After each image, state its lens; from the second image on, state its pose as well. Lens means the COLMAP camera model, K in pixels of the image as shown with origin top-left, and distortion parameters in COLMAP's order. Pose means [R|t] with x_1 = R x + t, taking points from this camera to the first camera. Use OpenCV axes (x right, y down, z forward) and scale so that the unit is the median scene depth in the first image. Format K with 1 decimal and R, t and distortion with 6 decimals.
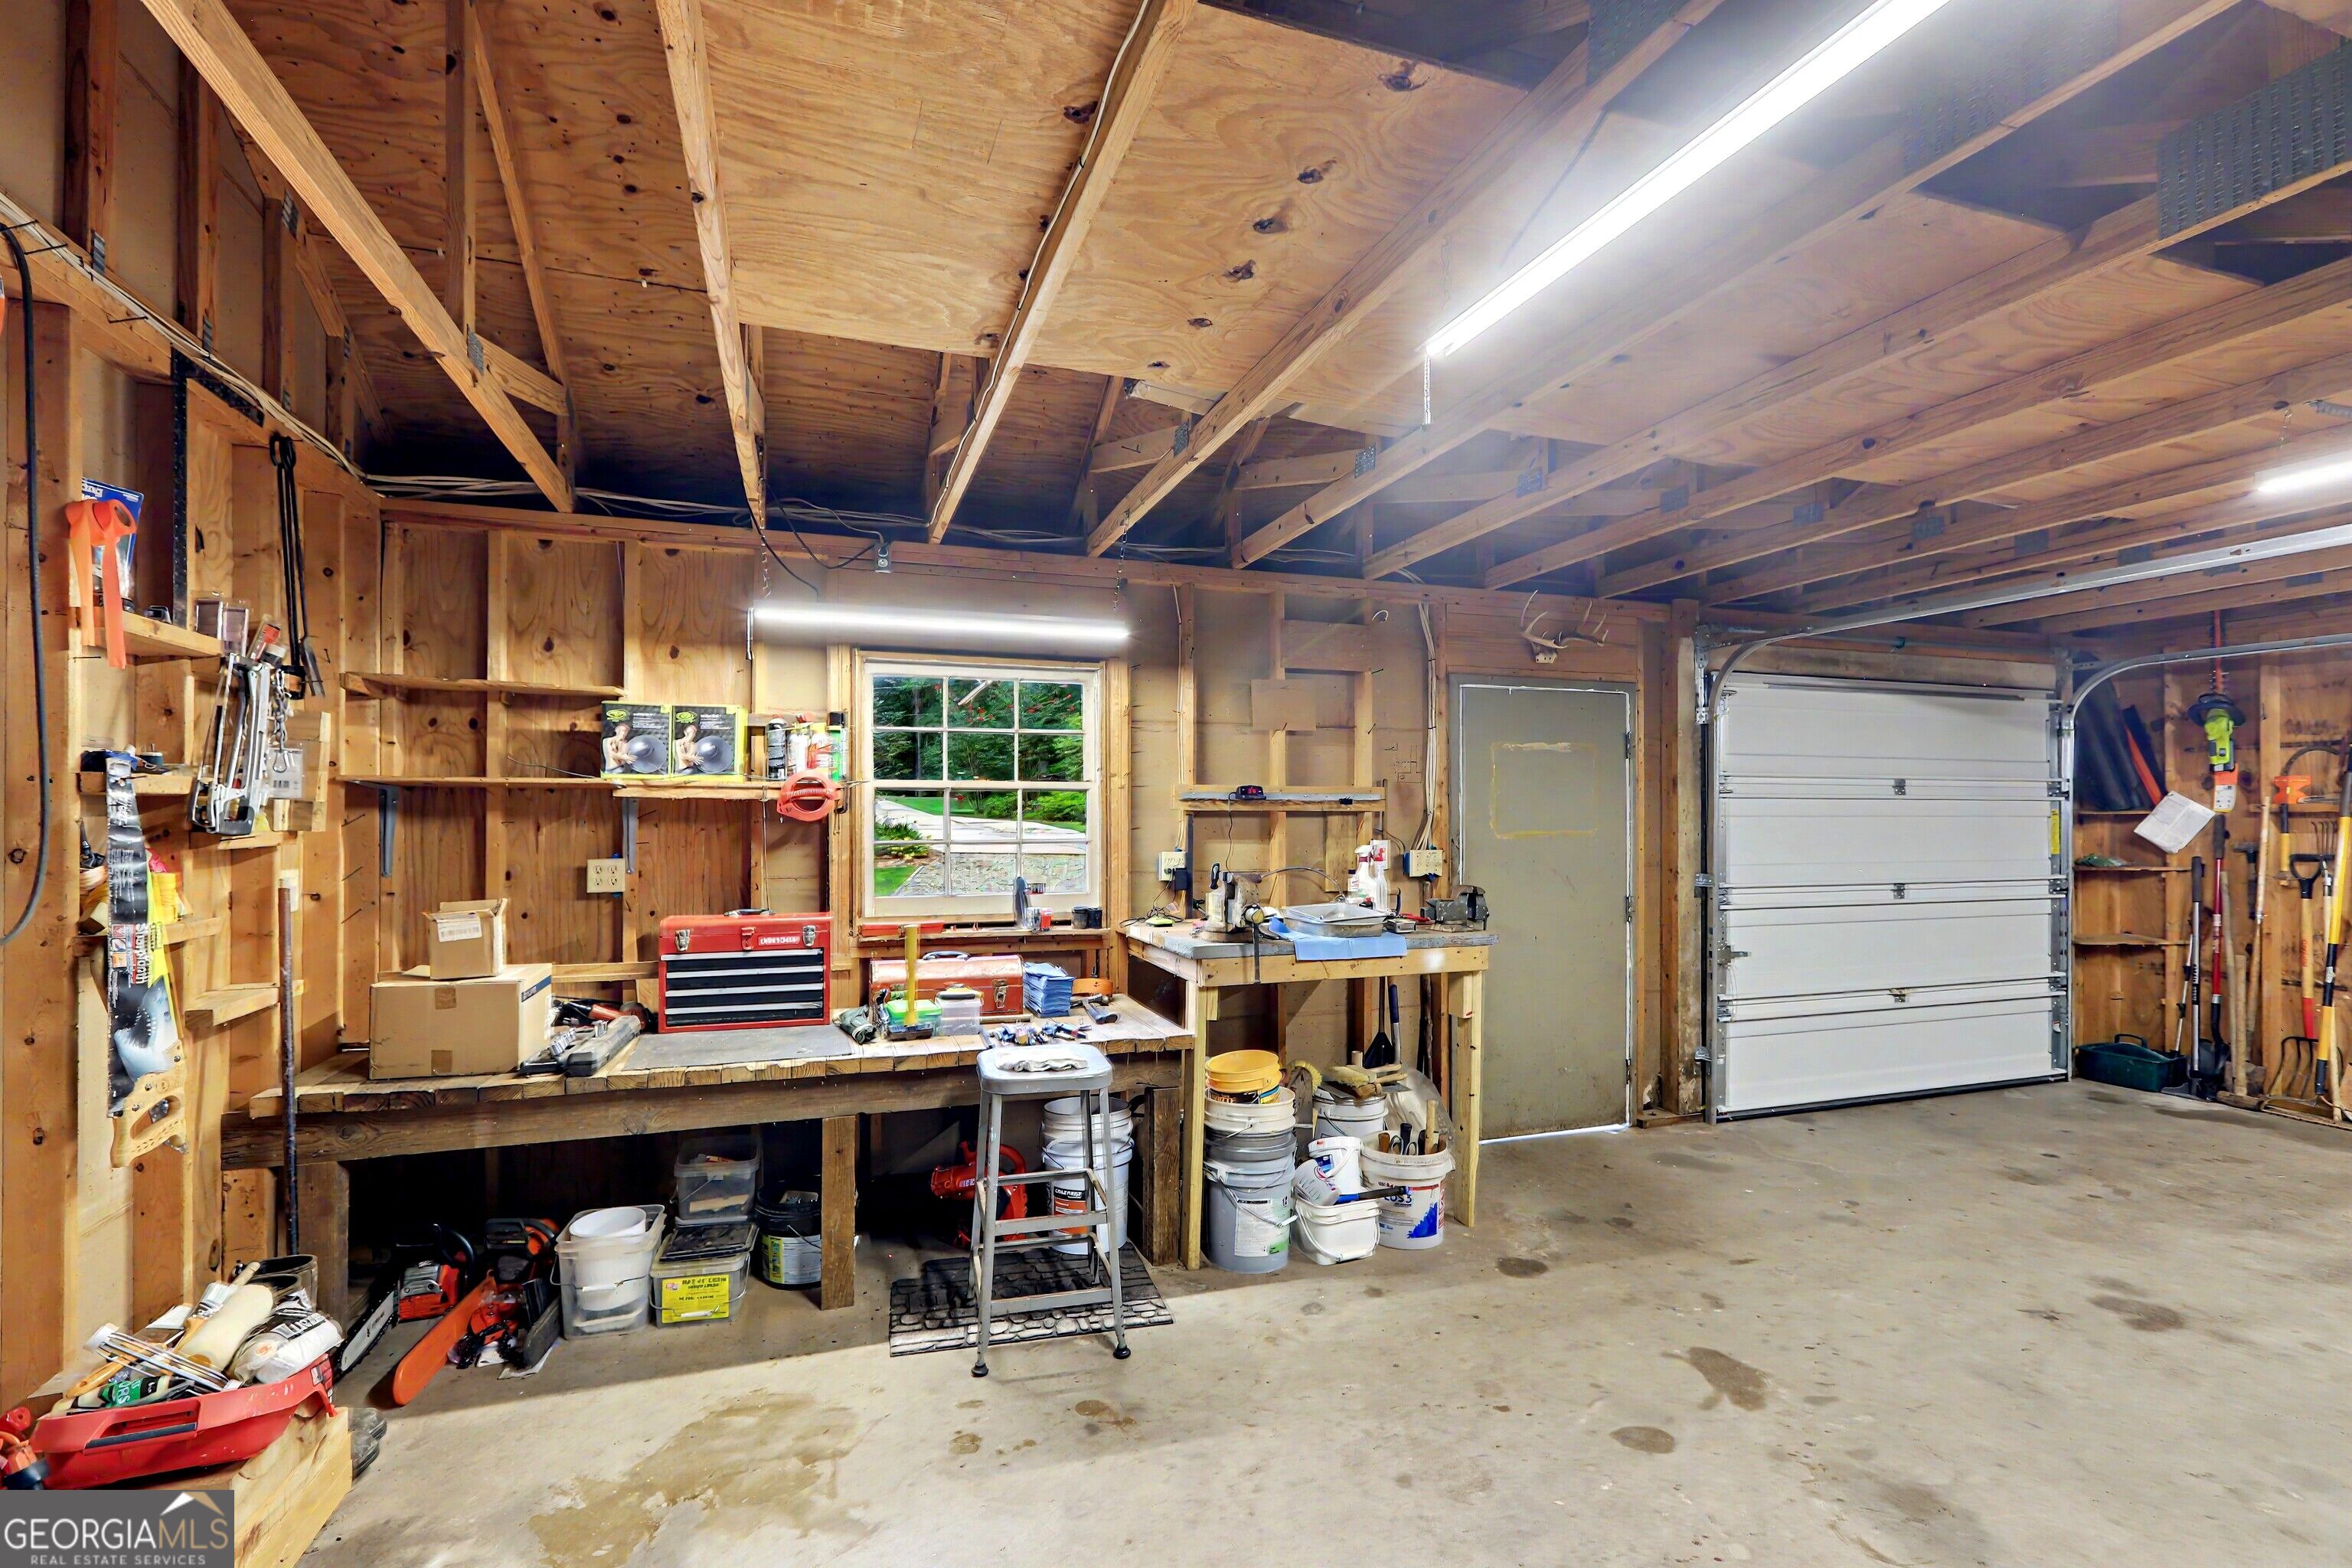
lens RADIAL K [[1076.9, 0, 1175.3], [0, 1076.9, 796.1], [0, 0, 1]] dist [-0.003694, 0.001632]
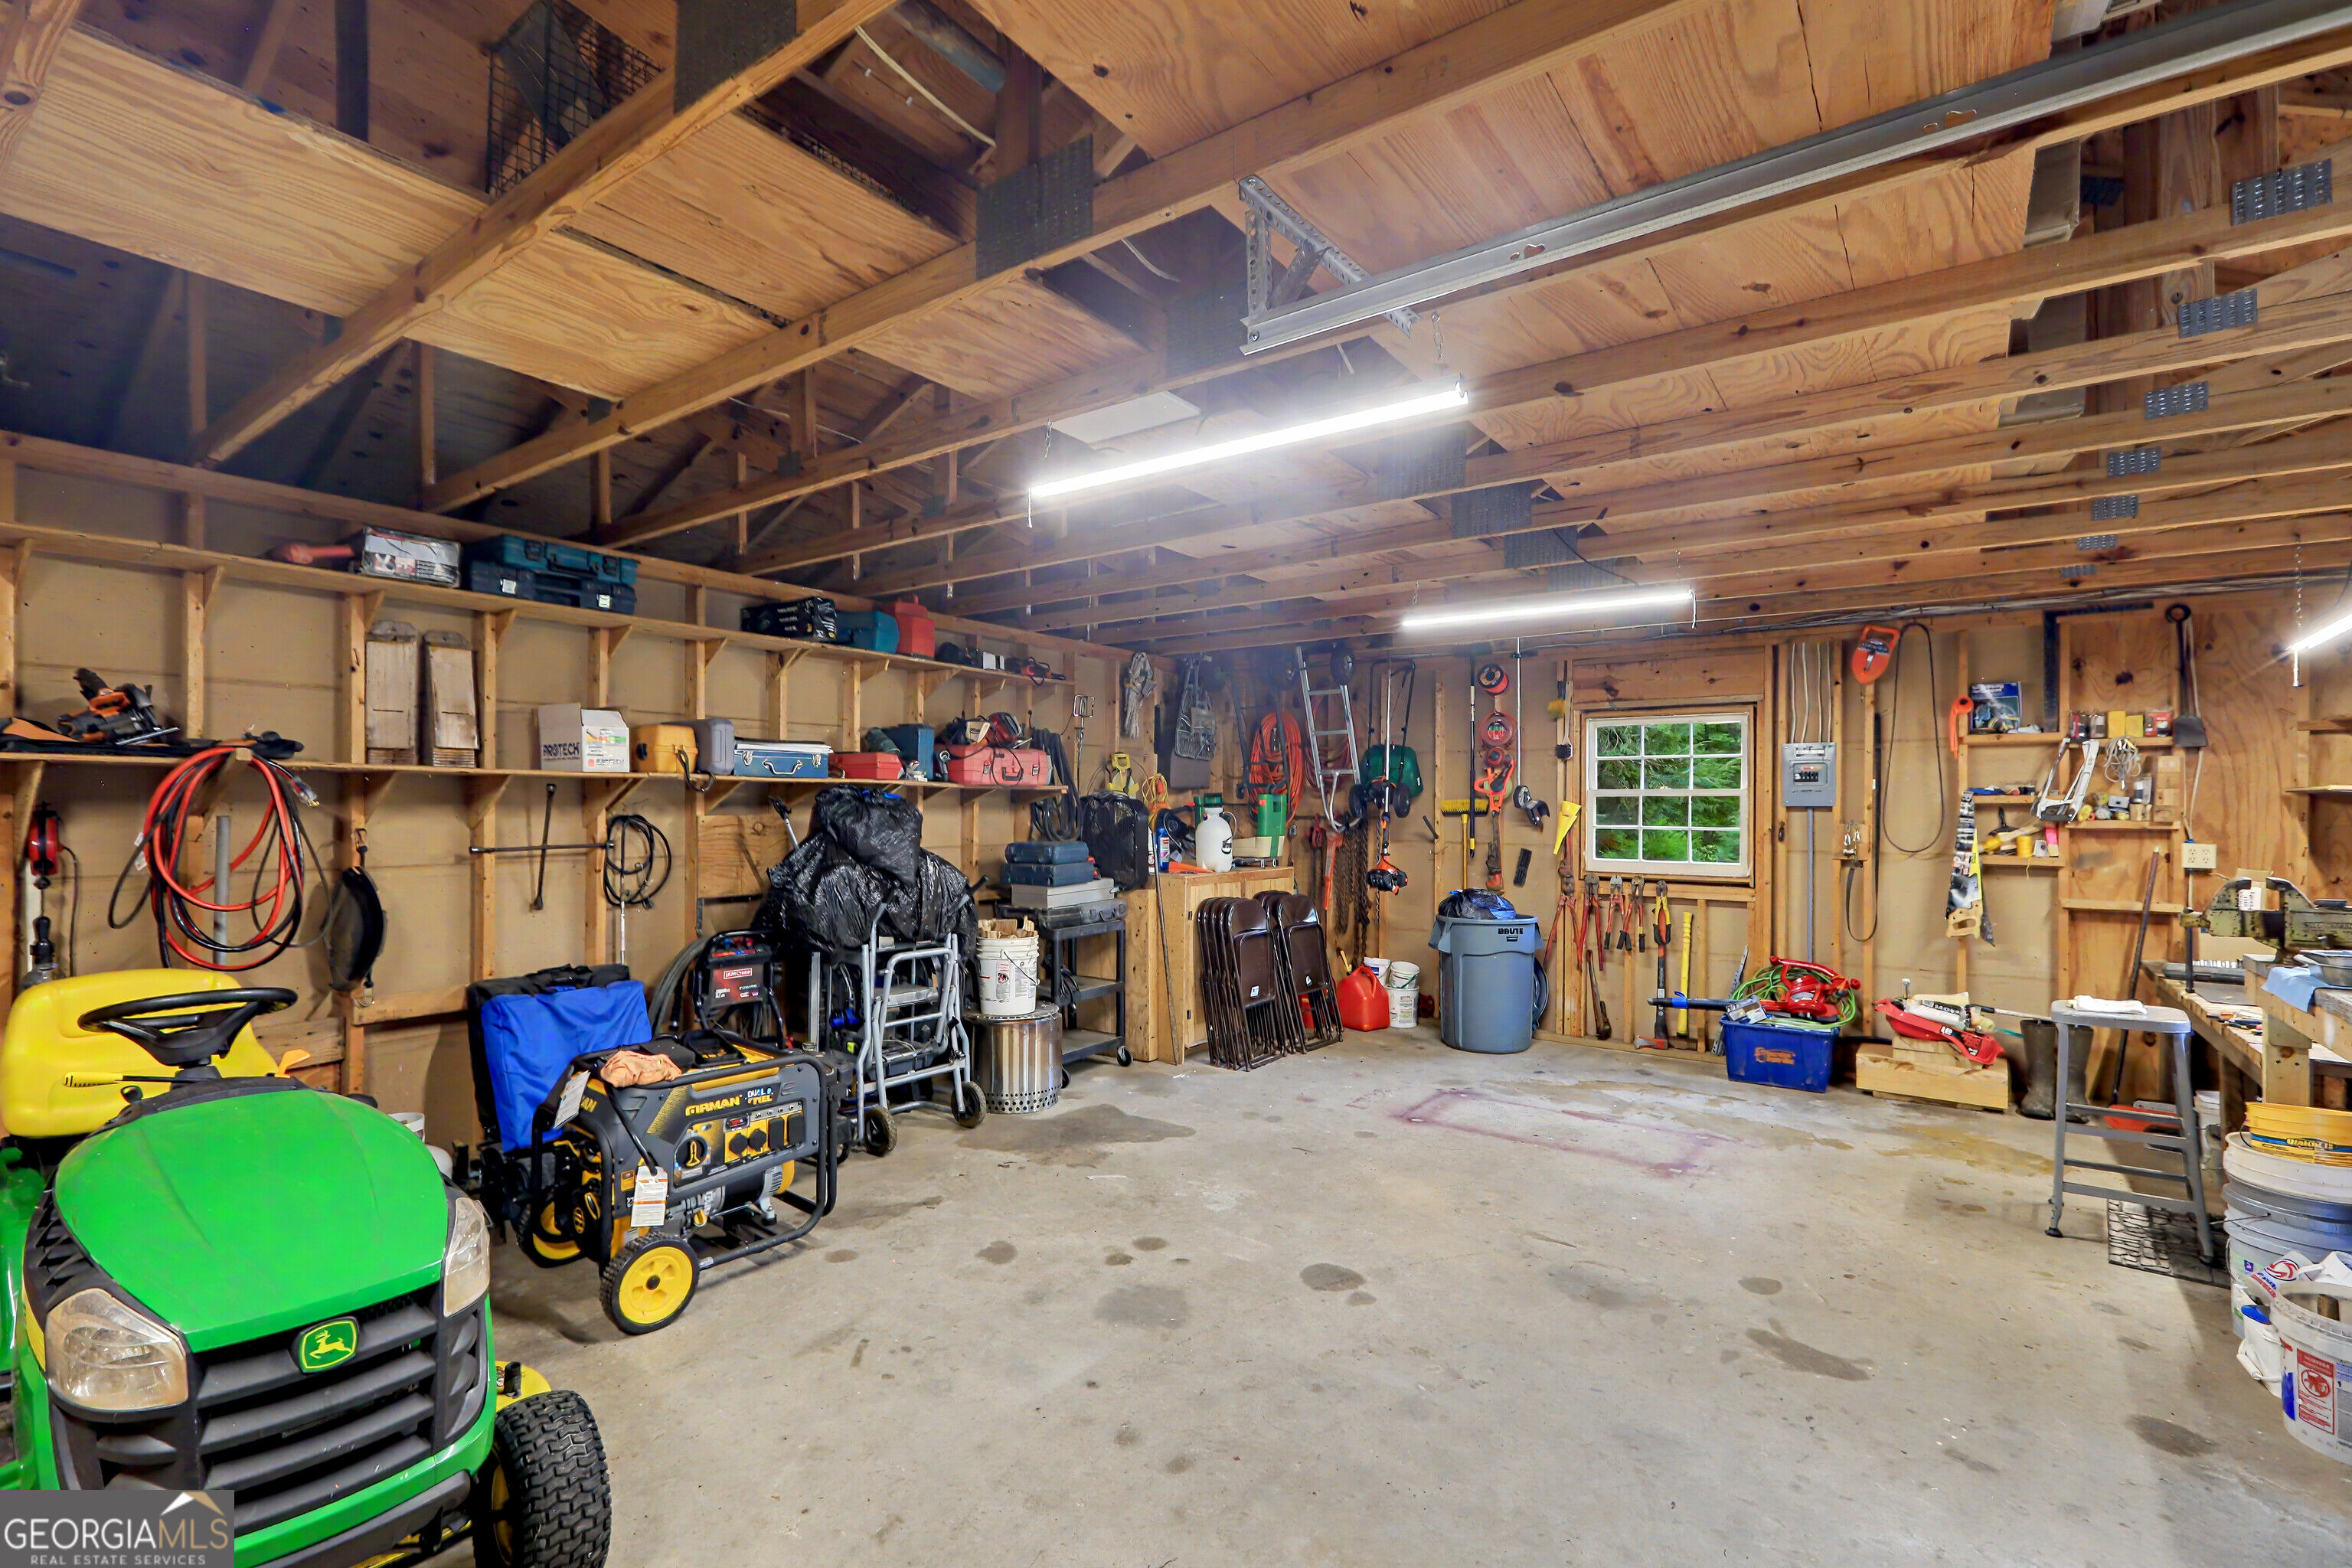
lens RADIAL K [[1076.9, 0, 1174.5], [0, 1076.9, 800.4], [0, 0, 1]] dist [-0.003694, 0.001632]
pose [[-0.818091, -0.008523, -0.575025, 1.780231], [-0.000968, 0.999909, -0.013443, 0.019753], [0.575088, -0.010441, -0.818025, 1.660621]]
